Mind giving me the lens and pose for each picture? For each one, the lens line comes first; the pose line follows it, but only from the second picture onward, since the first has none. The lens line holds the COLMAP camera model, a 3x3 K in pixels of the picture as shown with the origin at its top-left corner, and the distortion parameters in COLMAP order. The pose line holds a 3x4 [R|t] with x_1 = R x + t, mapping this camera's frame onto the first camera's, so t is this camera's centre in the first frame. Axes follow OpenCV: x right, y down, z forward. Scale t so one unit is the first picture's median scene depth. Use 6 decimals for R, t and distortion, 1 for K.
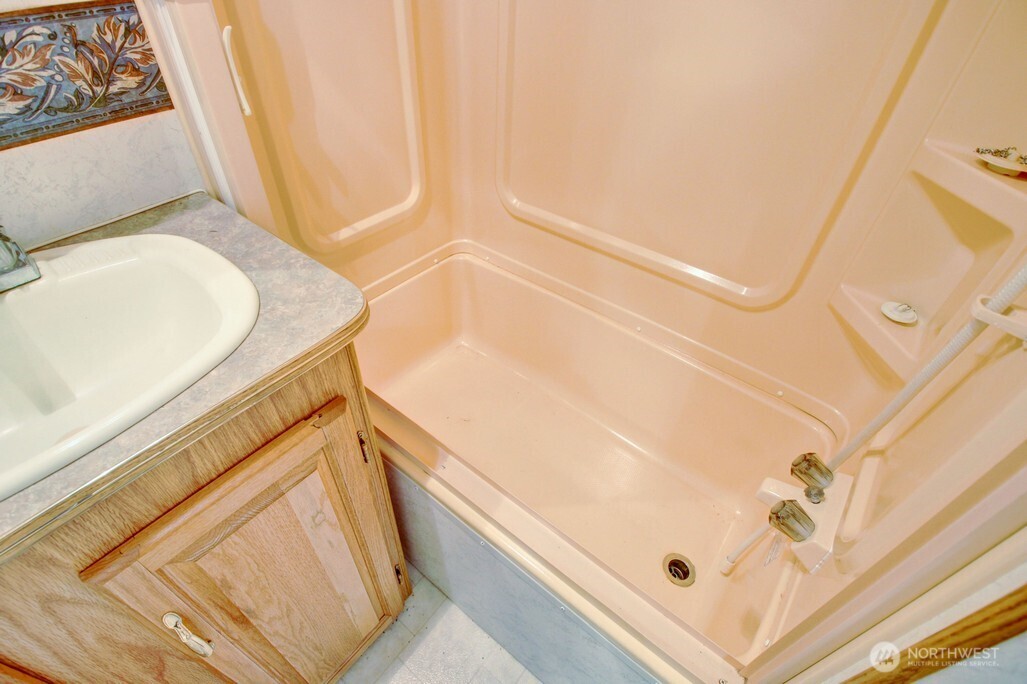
lens RADIAL K [[493.9, 0, 482.1], [0, 493.9, 343.0], [0, 0, 1]] dist [-0.001385, -0.000388]
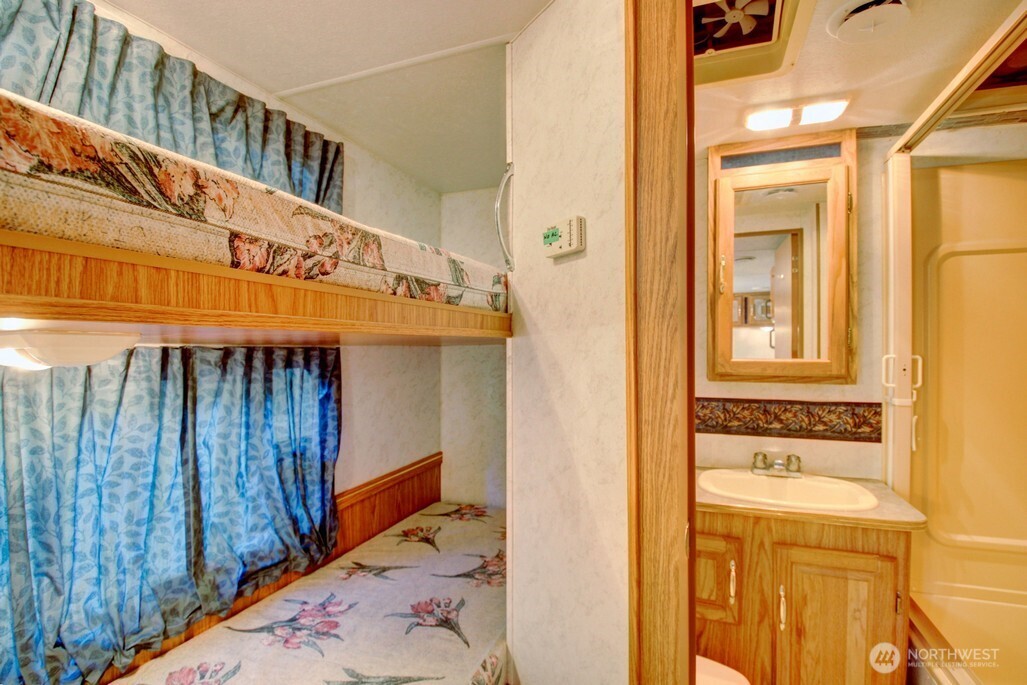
lens RADIAL K [[478.3, 0, 507.0], [0, 478.3, 347.9], [0, 0, 1]] dist [0.020491, -0.031193]
pose [[0.318999, -0.002797, -0.947751, 1.053721], [-0.636003, 0.740766, -0.216255, 0.889092], [0.702667, 0.671757, 0.234524, -1.189759]]
